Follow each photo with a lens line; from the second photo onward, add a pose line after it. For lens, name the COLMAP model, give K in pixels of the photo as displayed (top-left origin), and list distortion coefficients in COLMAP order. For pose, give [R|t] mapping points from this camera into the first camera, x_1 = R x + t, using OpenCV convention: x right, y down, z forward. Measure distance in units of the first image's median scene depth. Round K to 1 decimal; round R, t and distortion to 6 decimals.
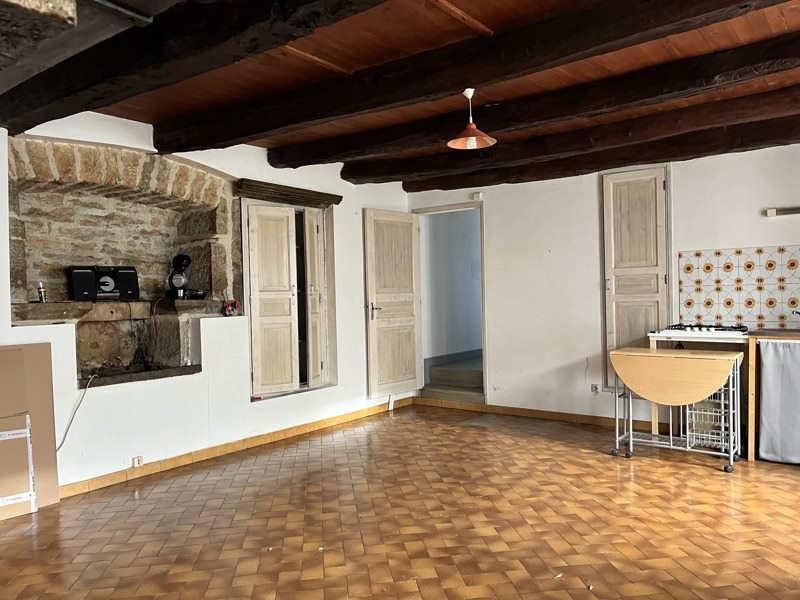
lens RADIAL K [[609.2, 0, 405.1], [0, 609.2, 301.4], [0, 0, 1]] dist [0.011292, -0.002108]
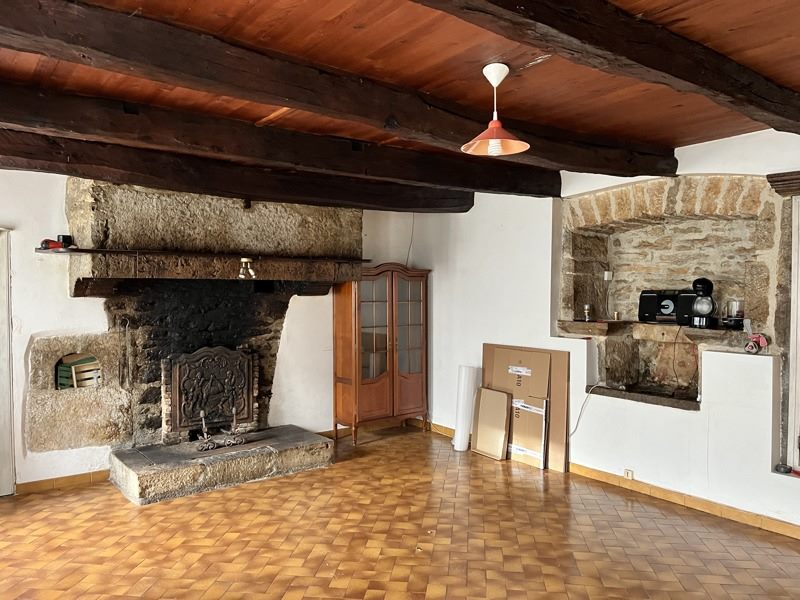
lens RADIAL K [[609.2, 0, 405.1], [0, 609.2, 301.1], [0, 0, 1]] dist [0.011292, -0.002108]
pose [[-0.279246, 0.043803, -0.959220, 0.649424], [-0.006235, 0.998855, 0.047428, -0.085846], [0.960199, 0.019225, -0.278654, 0.856560]]
